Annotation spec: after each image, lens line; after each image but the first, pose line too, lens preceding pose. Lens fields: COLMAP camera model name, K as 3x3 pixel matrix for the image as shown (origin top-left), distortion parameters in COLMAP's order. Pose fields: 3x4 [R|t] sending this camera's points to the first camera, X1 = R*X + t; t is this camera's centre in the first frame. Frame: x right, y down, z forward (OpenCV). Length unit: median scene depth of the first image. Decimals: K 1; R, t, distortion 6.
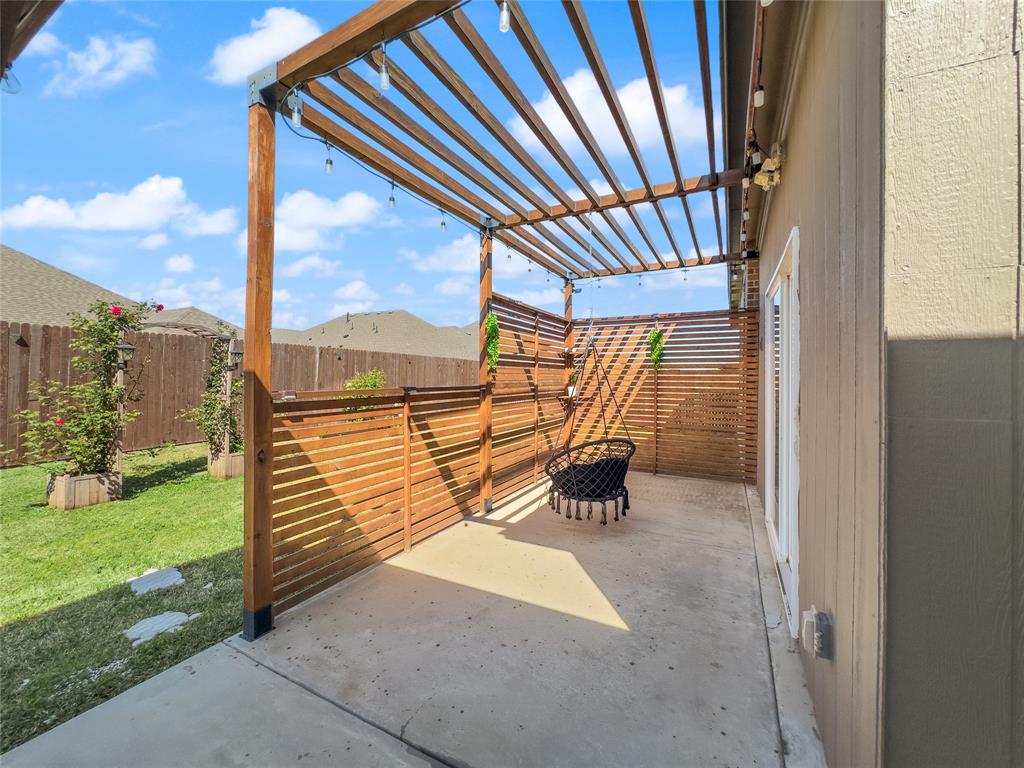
lens RADIAL K [[413.8, 0, 515.3], [0, 413.8, 377.1], [0, 0, 1]] dist [-0.001749, -0.000118]
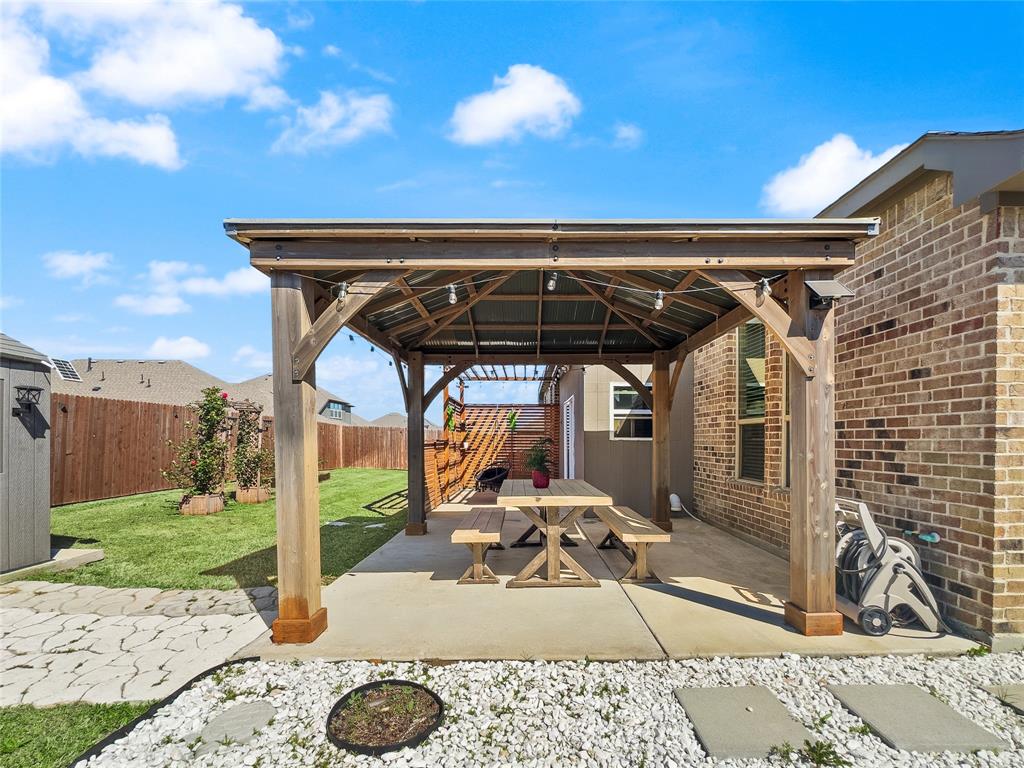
lens RADIAL K [[454.9, 0, 530.6], [0, 454.9, 443.2], [0, 0, 1]] dist [-0.000706, 0.000122]
pose [[0.879119, -0.005118, 0.476574, -0.754259], [0.003298, 0.999984, 0.004654, 0.025030], [-0.476590, -0.002520, 0.879122, -1.148001]]
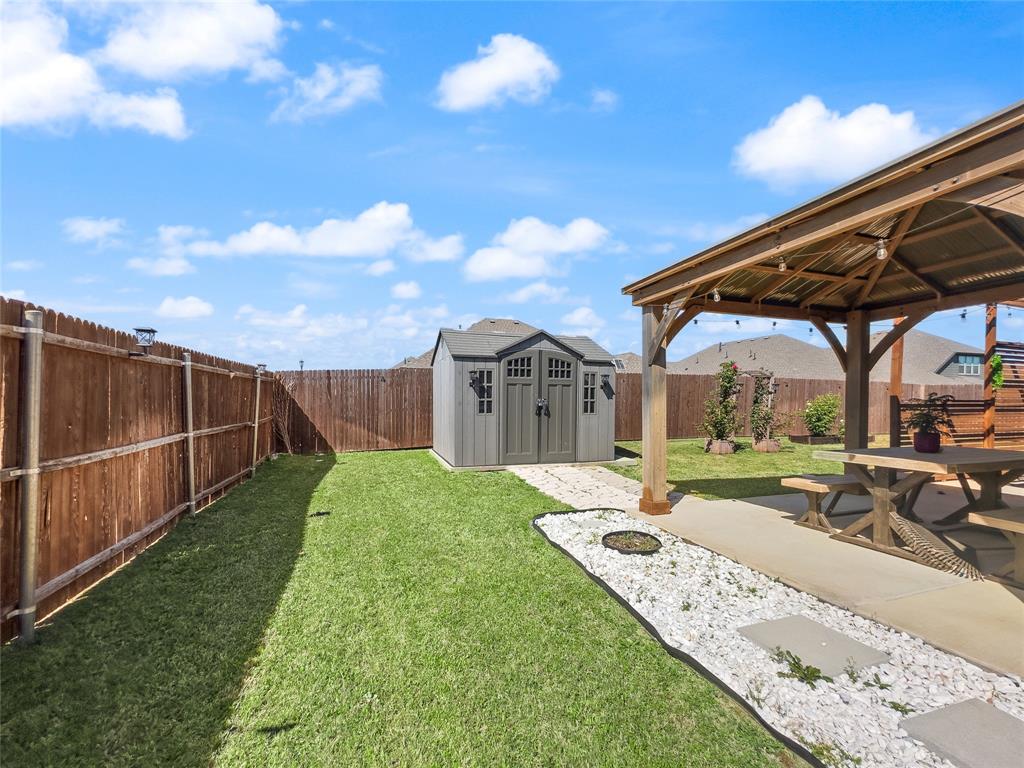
lens RADIAL K [[423.4, 0, 501.7], [0, 423.4, 408.0], [0, 0, 1]] dist [0.001030, 0.000175]
pose [[0.711287, 0.007996, -0.702856, -0.251106], [-0.001416, 0.999950, 0.009943, 0.035264], [0.702901, -0.006077, 0.711262, -1.438035]]
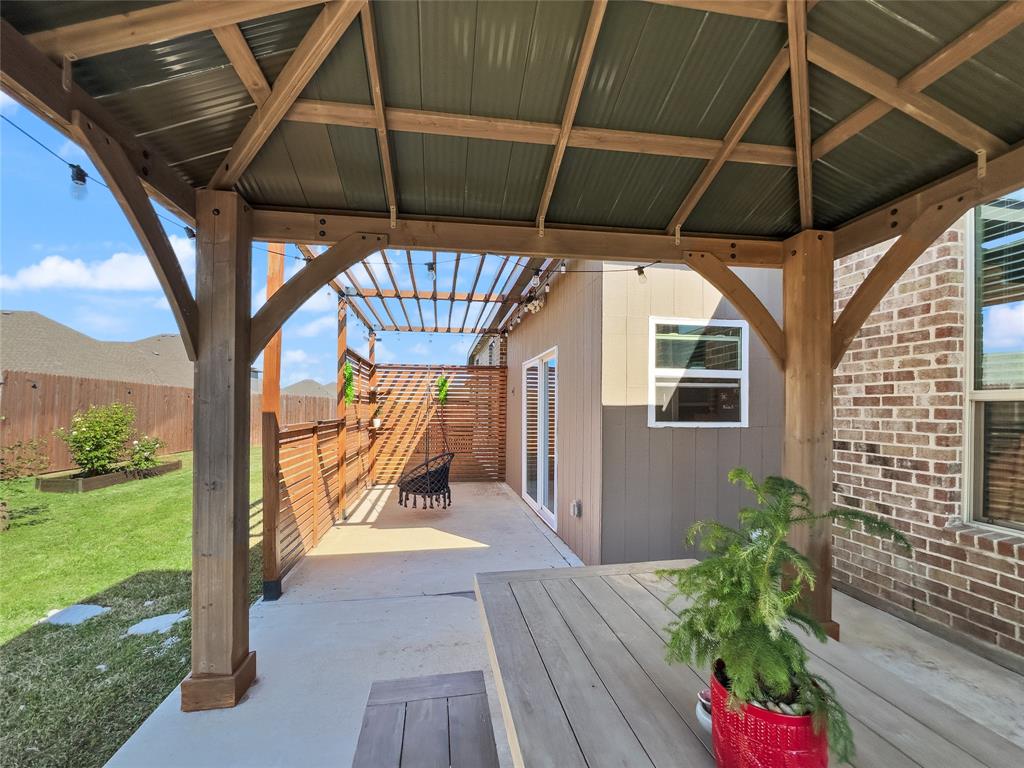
lens RADIAL K [[423.4, 0, 501.7], [0, 423.4, 408.0], [0, 0, 1]] dist [0.001030, 0.000175]
pose [[0.807615, 0.001729, 0.589708, -0.420482], [-0.001009, 0.999998, -0.001550, -0.011055], [-0.589710, 0.000657, 0.807615, -0.307740]]
